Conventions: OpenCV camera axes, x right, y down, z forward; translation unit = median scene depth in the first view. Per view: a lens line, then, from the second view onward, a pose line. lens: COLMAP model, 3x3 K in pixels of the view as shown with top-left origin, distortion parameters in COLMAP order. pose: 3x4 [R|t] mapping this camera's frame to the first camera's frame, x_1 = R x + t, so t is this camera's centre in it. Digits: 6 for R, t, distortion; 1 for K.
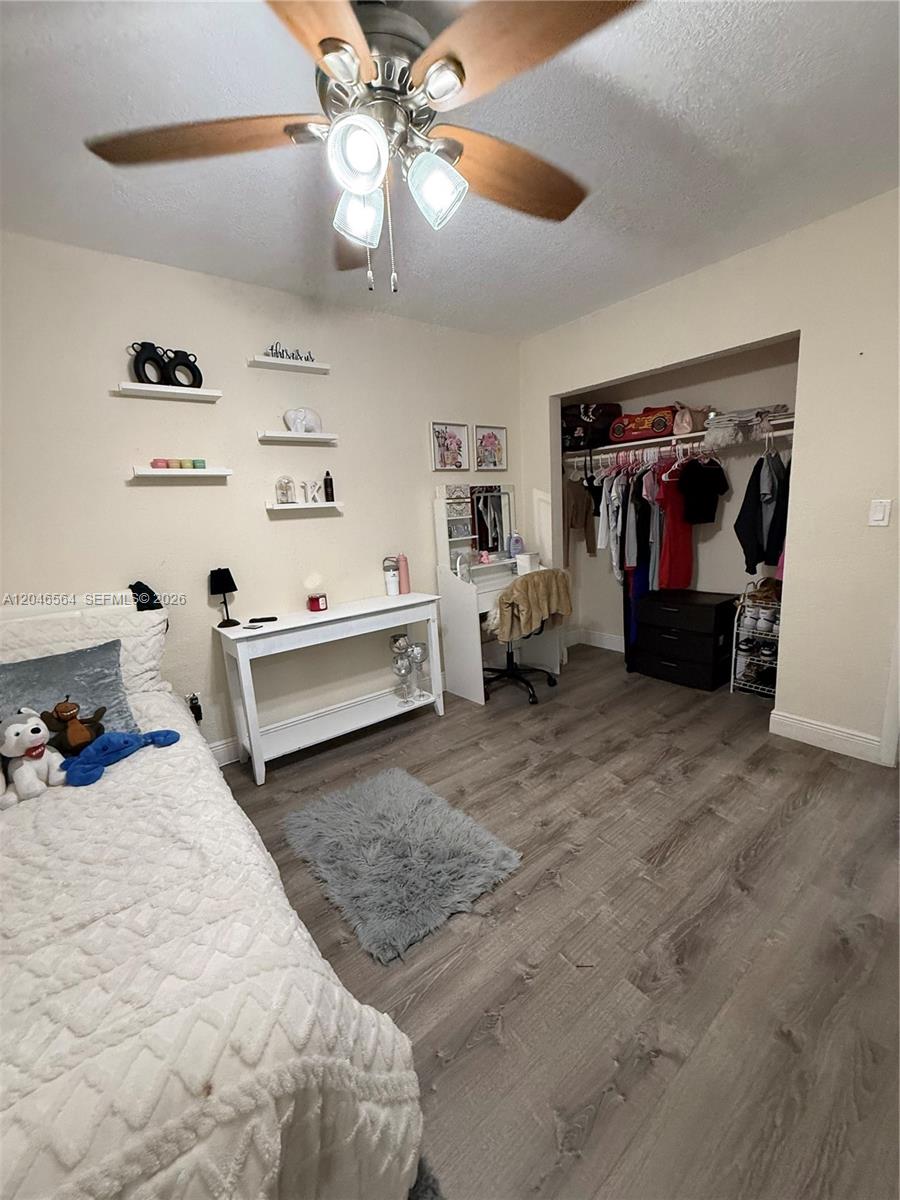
lens RADIAL K [[480.6, 0, 451.2], [0, 480.6, 597.7], [0, 0, 1]] dist [0.002212, -0.000186]
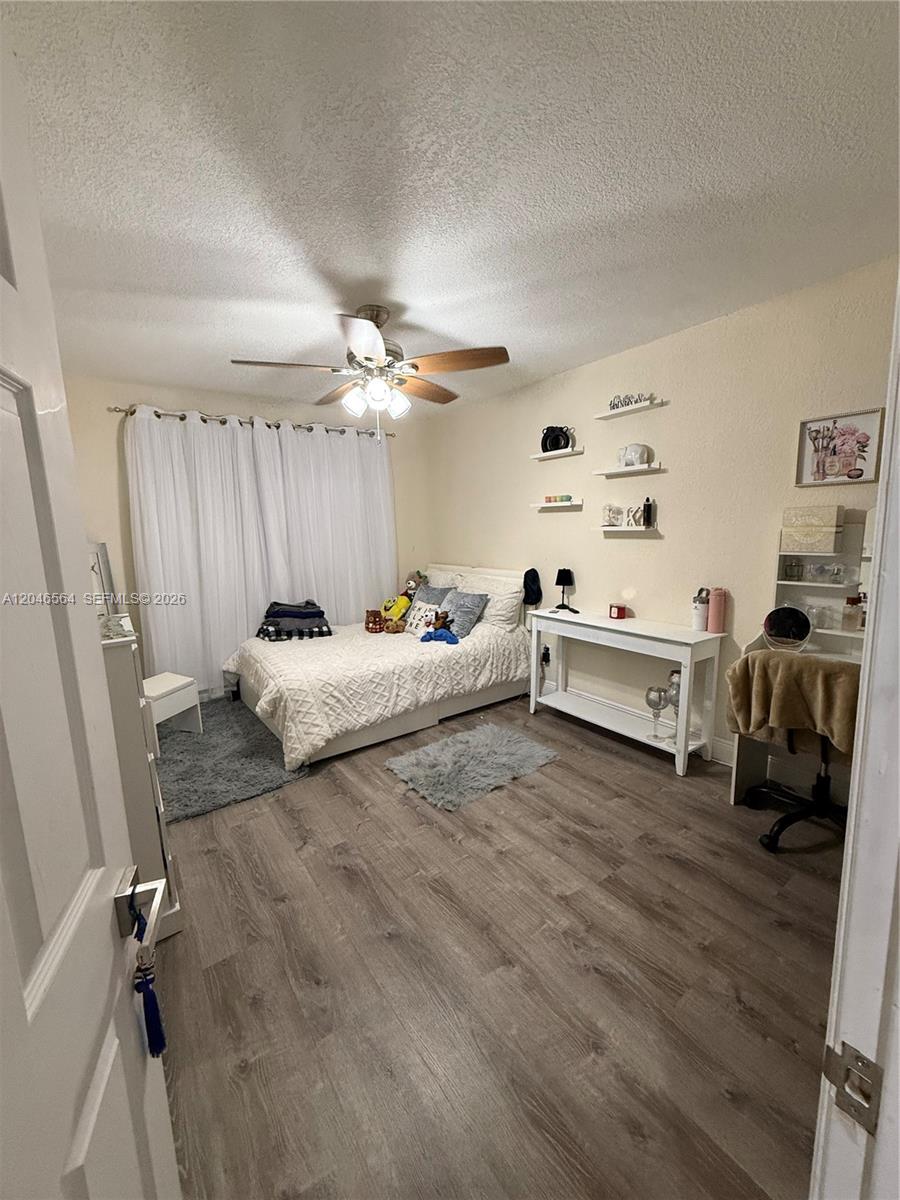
lens RADIAL K [[480.6, 0, 444.9], [0, 480.6, 598.3], [0, 0, 1]] dist [0.002212, -0.000186]
pose [[-0.049610, 0.208545, -0.976754, 0.979752], [-0.156839, 0.964198, 0.213830, -0.229037], [0.986377, 0.163801, -0.015126, 0.674893]]
